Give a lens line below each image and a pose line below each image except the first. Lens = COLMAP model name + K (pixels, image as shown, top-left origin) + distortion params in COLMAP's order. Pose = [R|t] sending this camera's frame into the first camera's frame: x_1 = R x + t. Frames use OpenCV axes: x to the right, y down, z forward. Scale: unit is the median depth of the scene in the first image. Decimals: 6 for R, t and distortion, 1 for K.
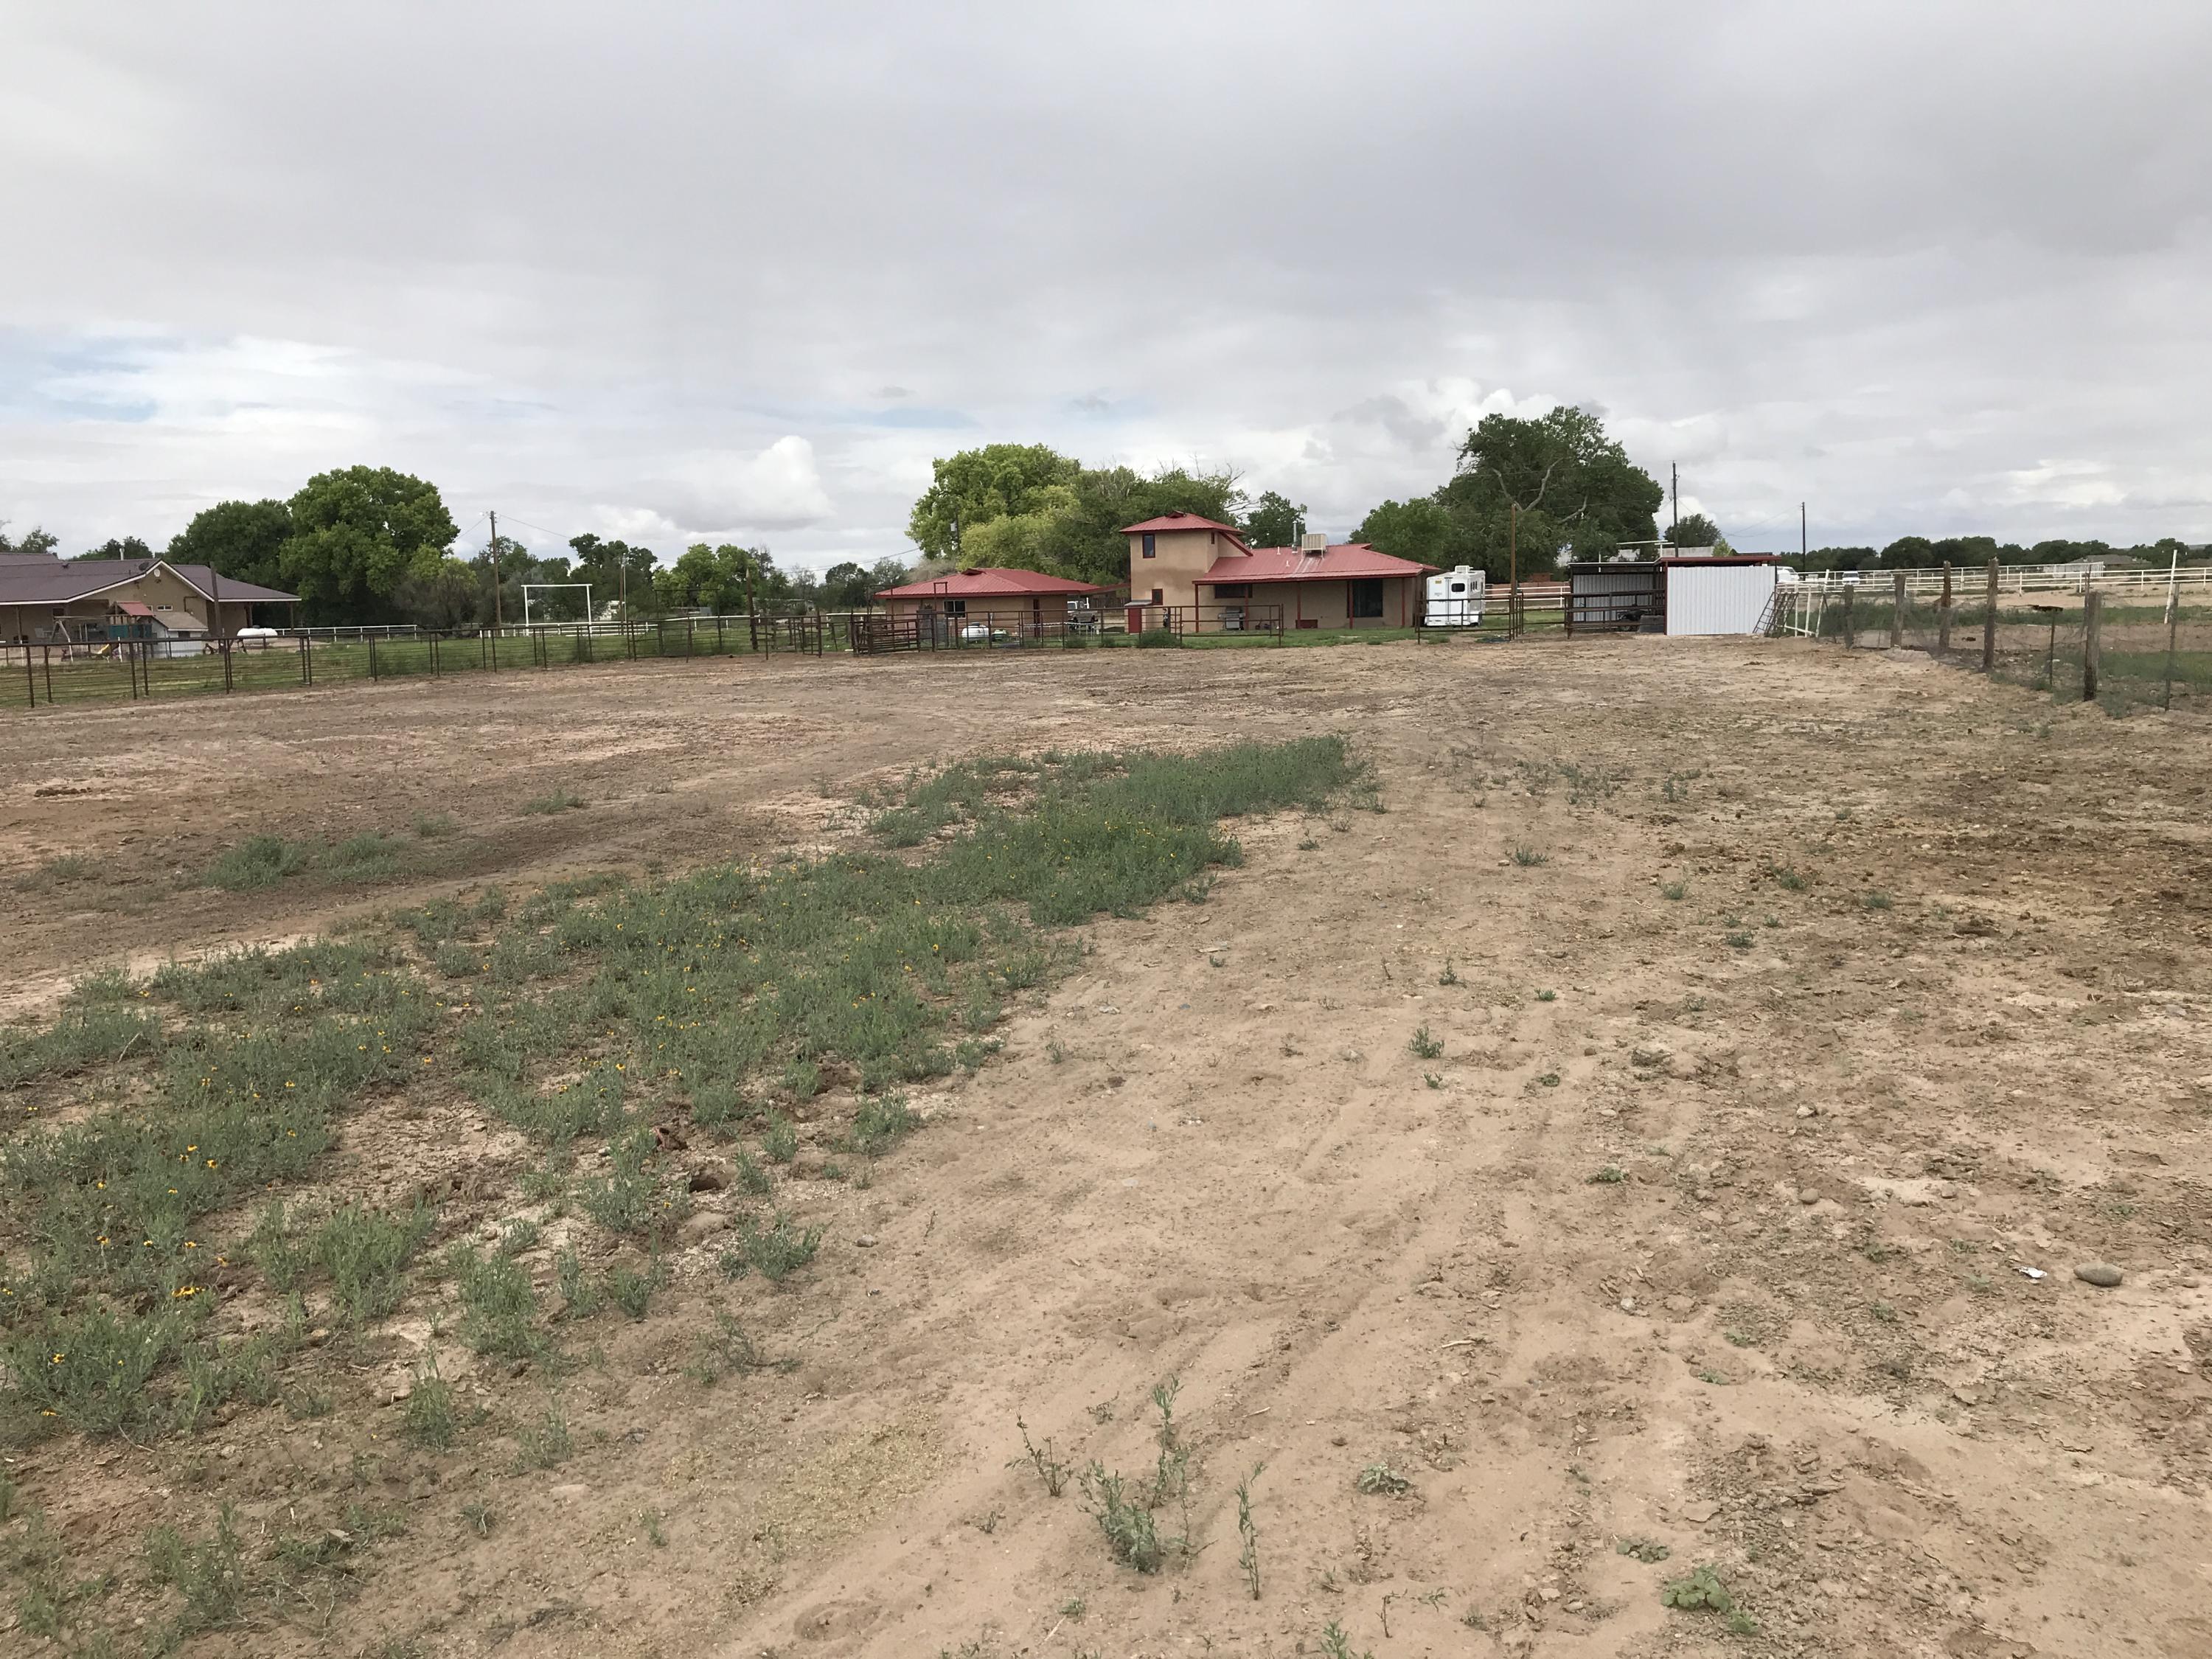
lens RADIAL K [[1830.1, 0, 1097.4], [0, 1830.1, 870.3], [0, 0, 1]] dist [0.016511, -0.091399]
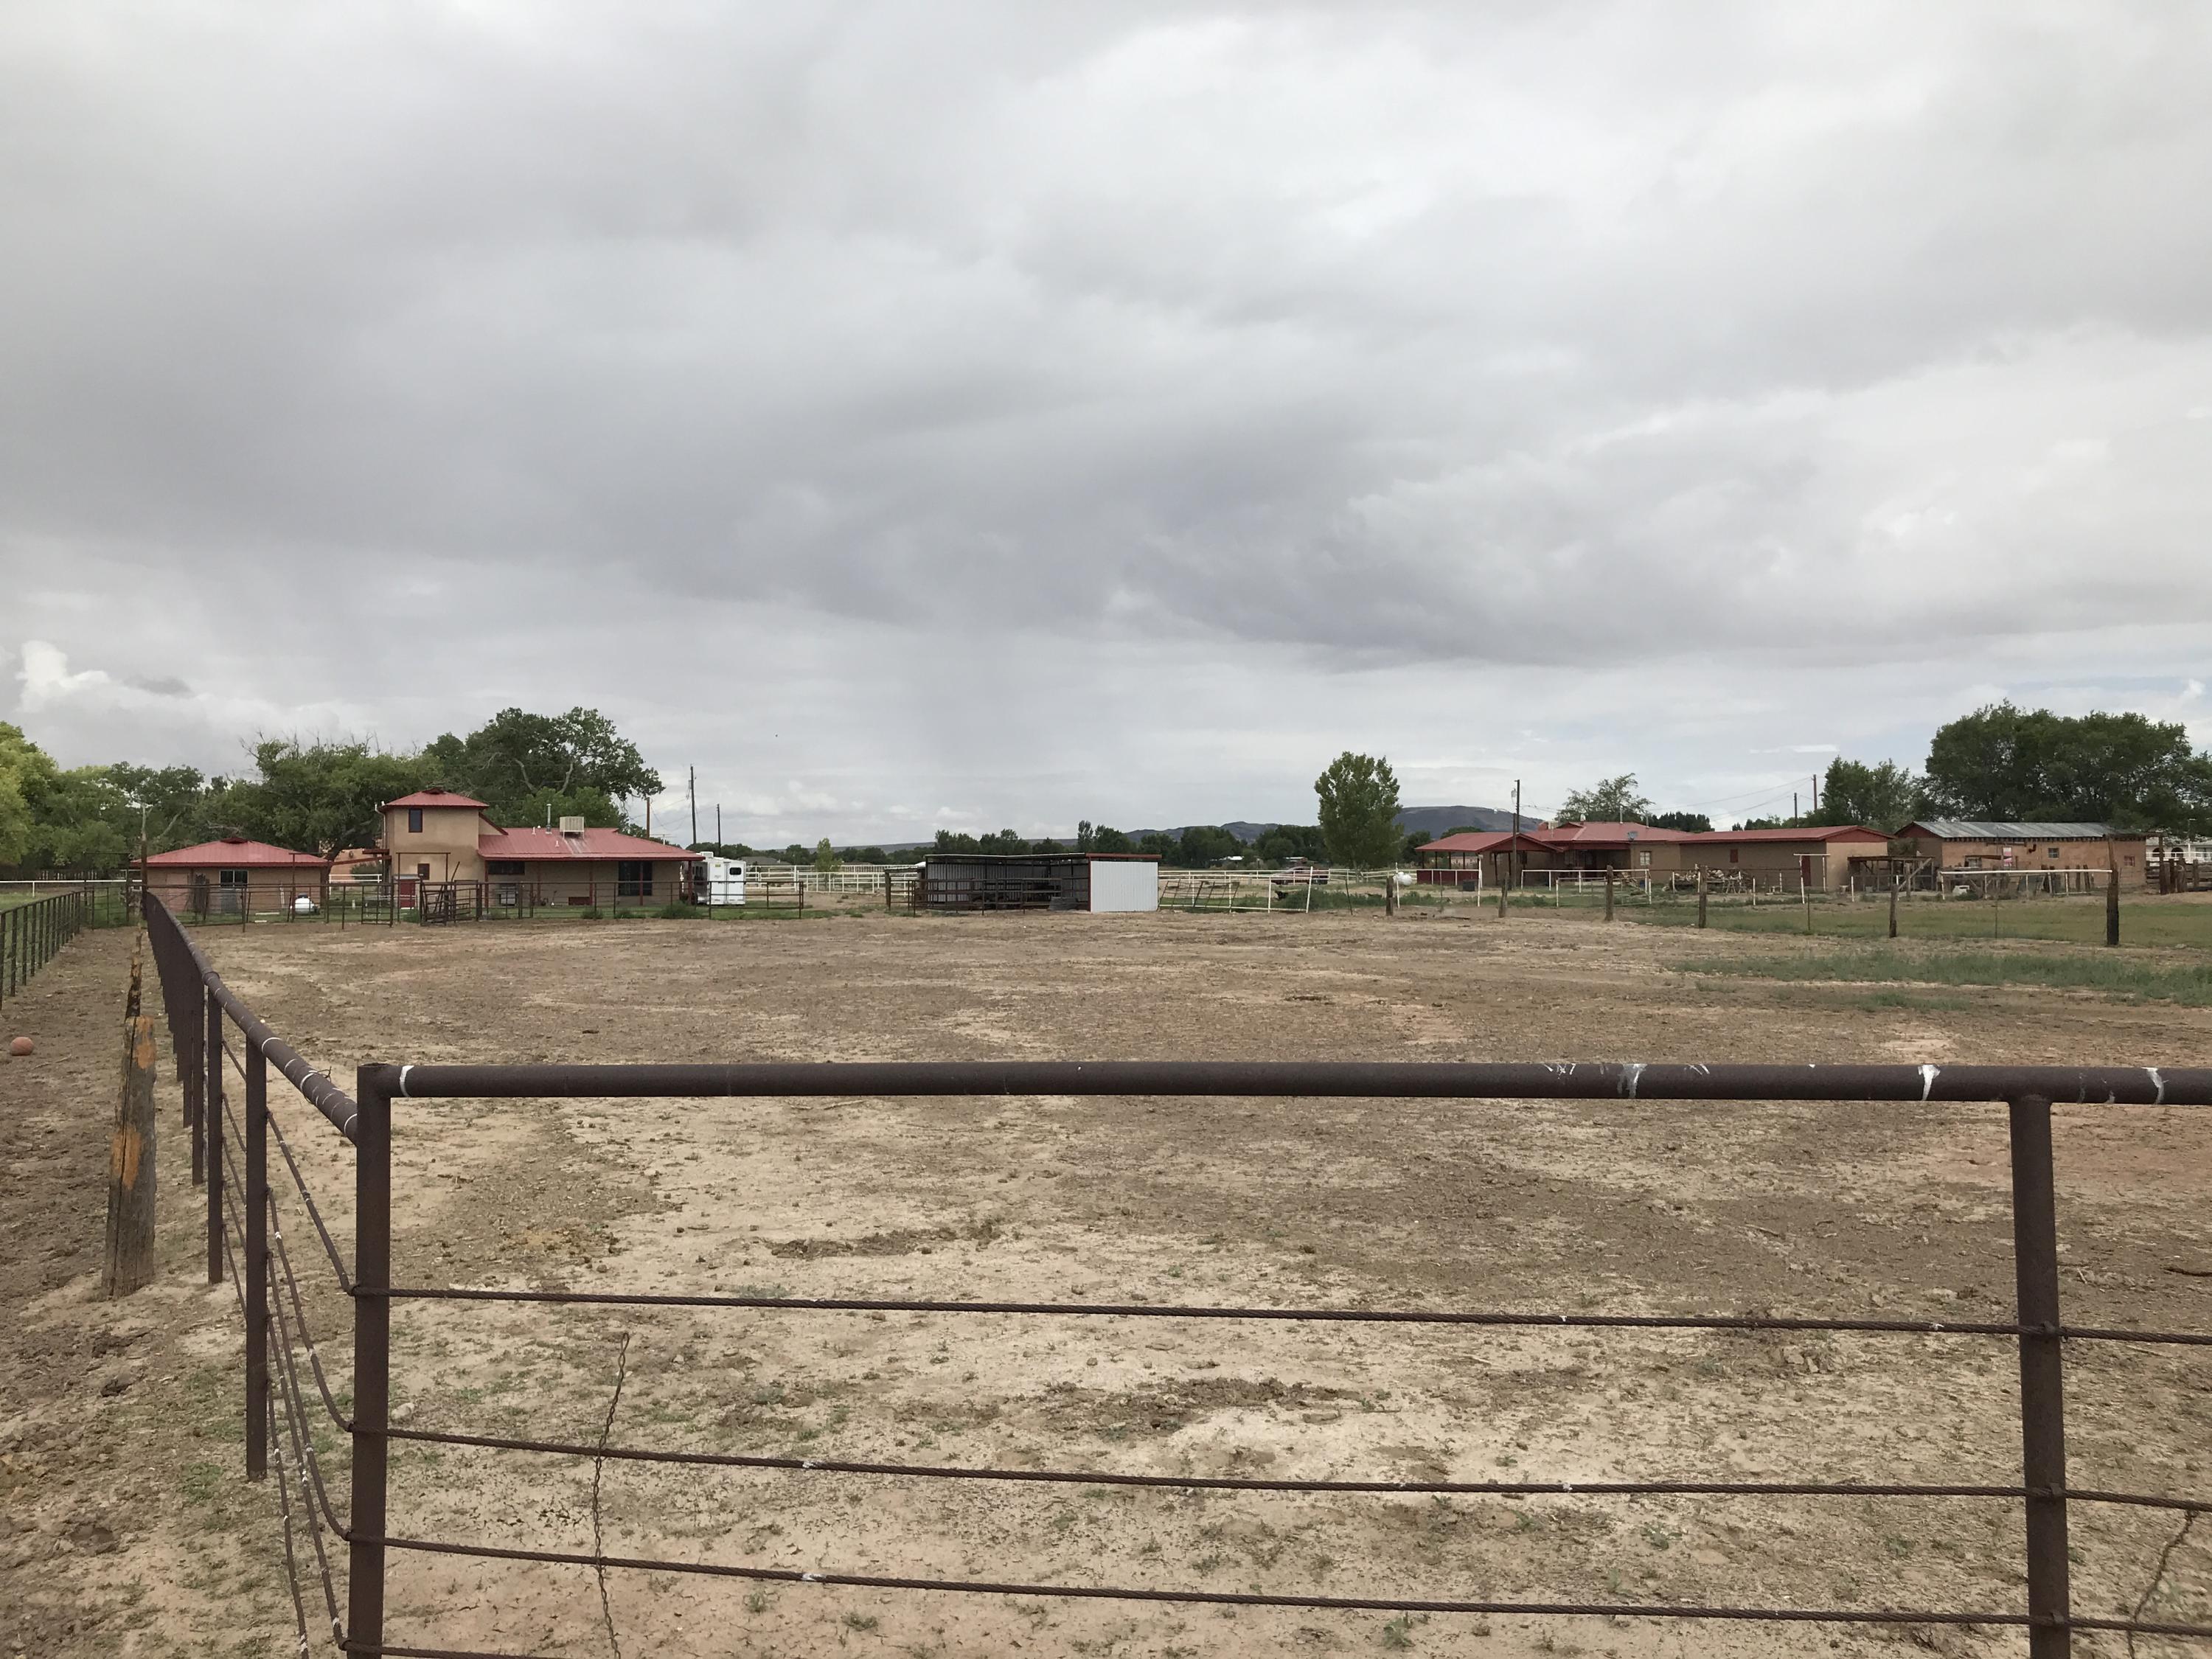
lens RADIAL K [[1857.0, 0, 1106.0], [0, 1857.0, 829.5], [0, 0, 1]] dist [0.058453, -0.094518]
pose [[0.746756, 0.042169, 0.663759, -0.241801], [0.077091, 0.985774, -0.149357, 0.006446], [-0.660615, 0.162703, 0.732882, -0.001232]]
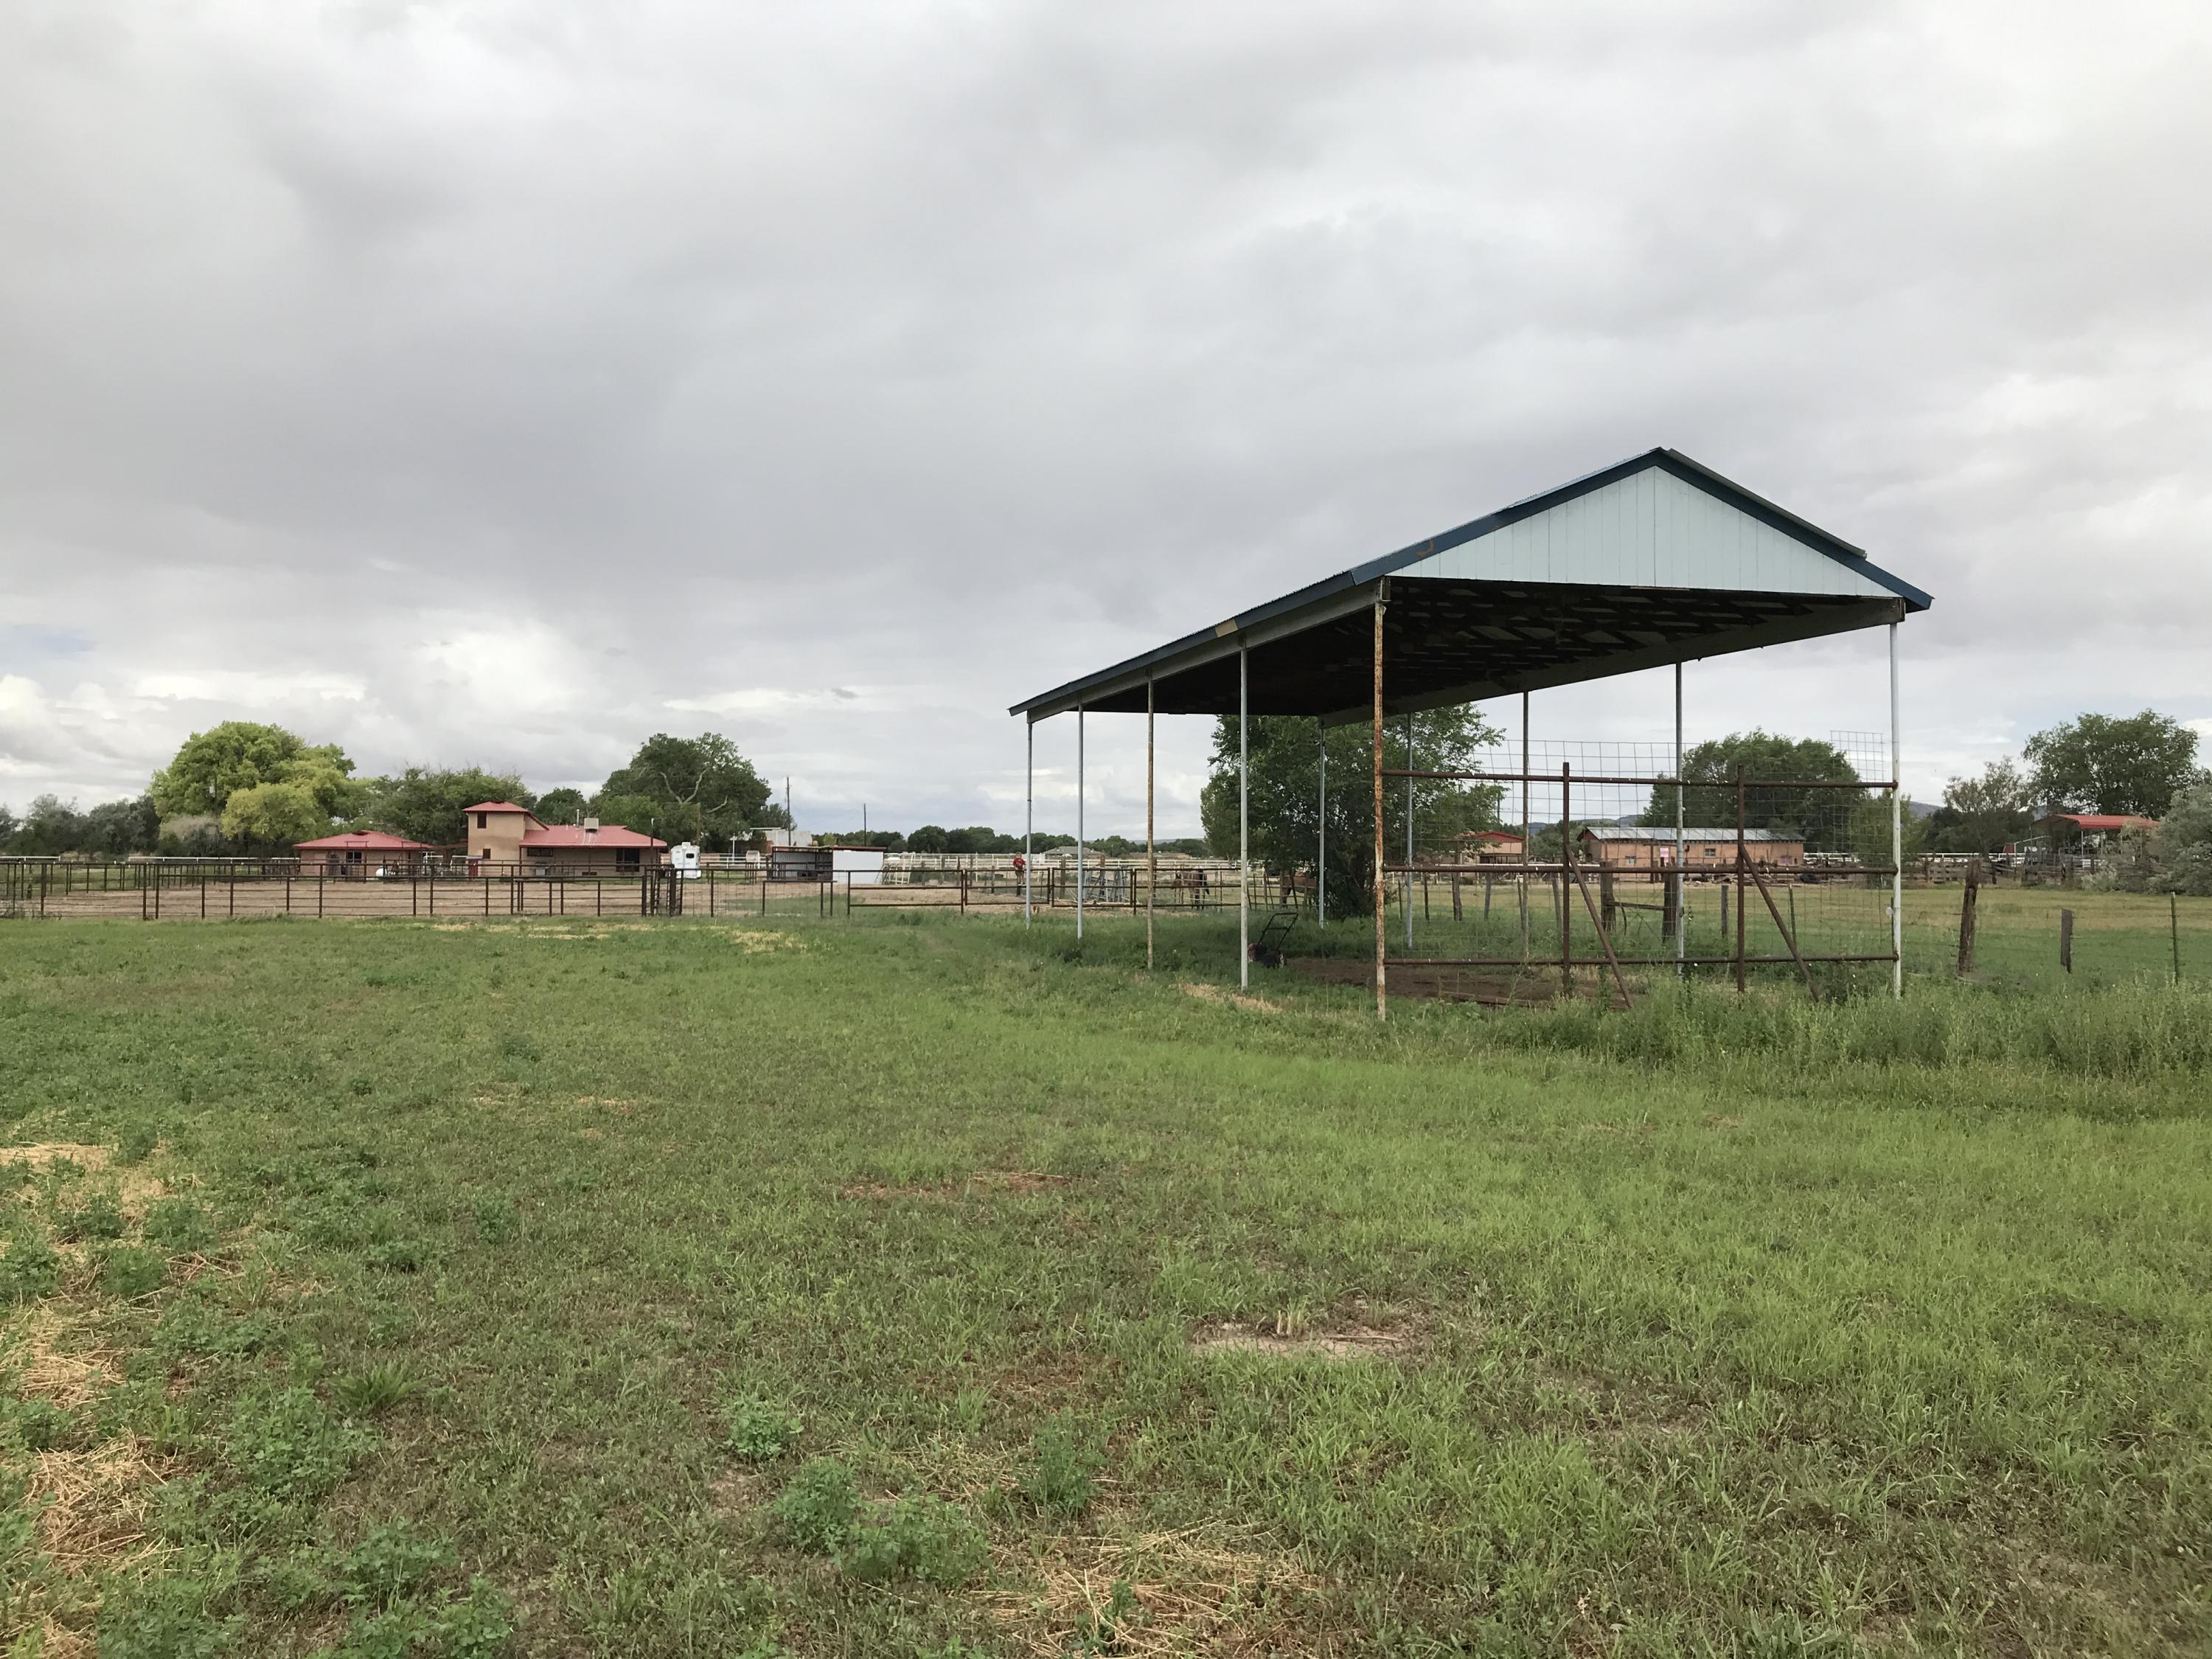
lens RADIAL K [[1857.0, 0, 1106.0], [0, 1857.0, 829.5], [0, 0, 1]] dist [0.058453, -0.094518]
pose [[0.872138, 0.044789, 0.487205, -0.181206], [0.037181, 0.986854, -0.157279, 0.062086], [-0.487845, 0.155283, 0.859008, -0.389348]]
